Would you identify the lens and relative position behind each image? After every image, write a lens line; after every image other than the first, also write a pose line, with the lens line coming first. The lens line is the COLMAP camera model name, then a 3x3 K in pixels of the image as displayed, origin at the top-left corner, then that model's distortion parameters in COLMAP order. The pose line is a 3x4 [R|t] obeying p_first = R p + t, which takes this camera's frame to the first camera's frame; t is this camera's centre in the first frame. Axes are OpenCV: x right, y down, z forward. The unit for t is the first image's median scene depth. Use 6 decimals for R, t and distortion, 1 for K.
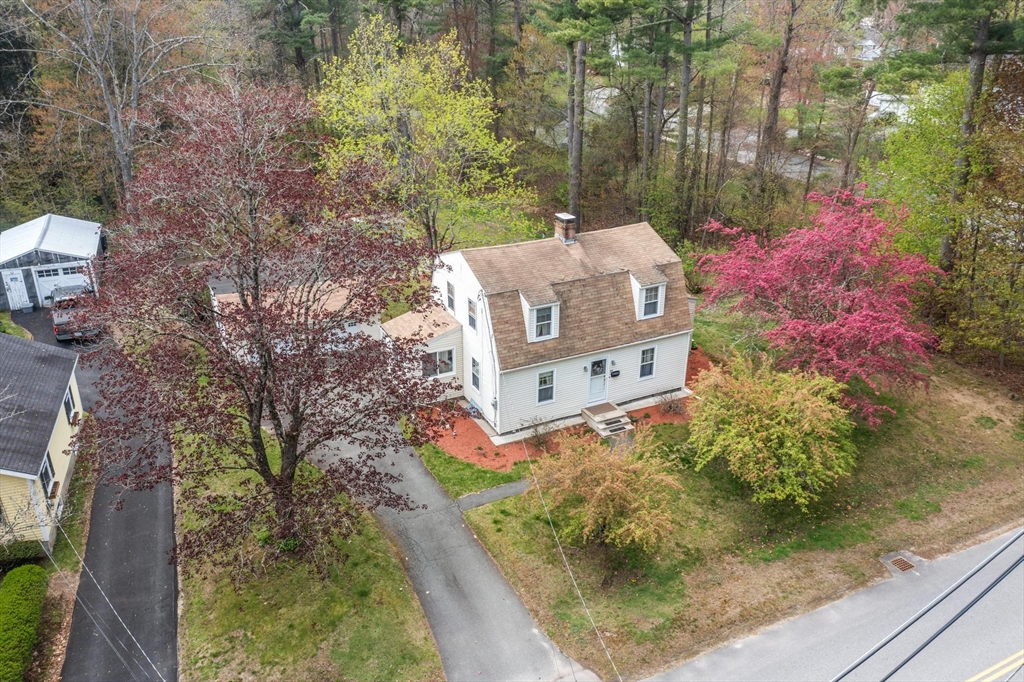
lens RADIAL K [[808.9, 0, 512.9], [0, 808.9, 323.2], [0, 0, 1]] dist [-0.006099, 0.006886]
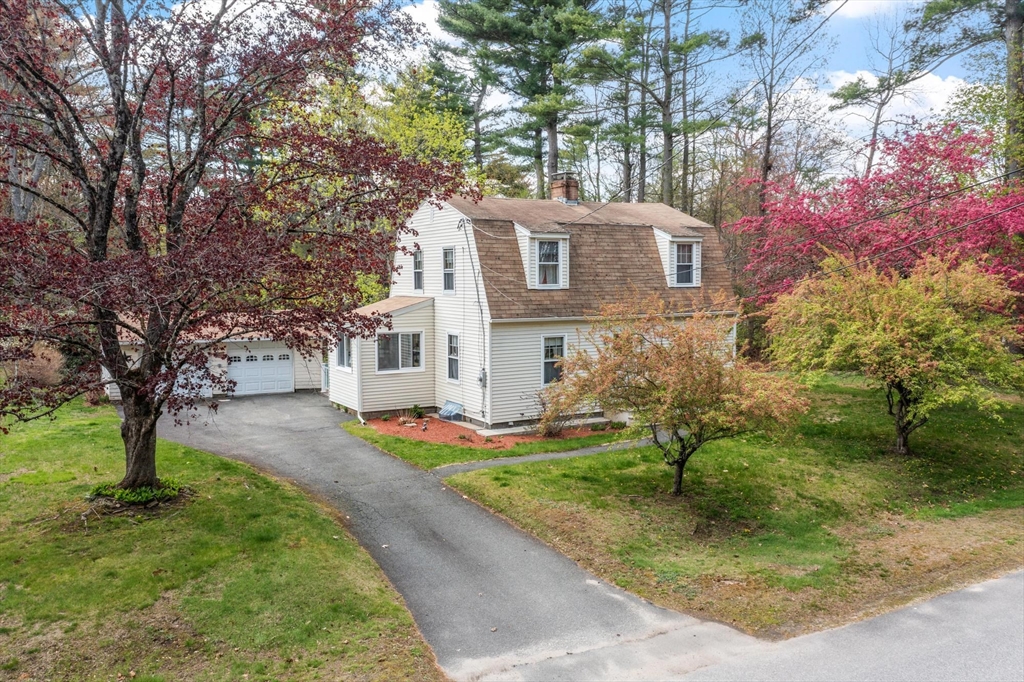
lens RADIAL K [[808.9, 0, 512.9], [0, 808.9, 323.2], [0, 0, 1]] dist [-0.006099, 0.006886]
pose [[0.997930, -0.011273, 0.063318, -0.040203], [0.032251, 0.939498, -0.341032, 0.293917], [-0.055643, 0.342368, 0.937917, 0.334216]]
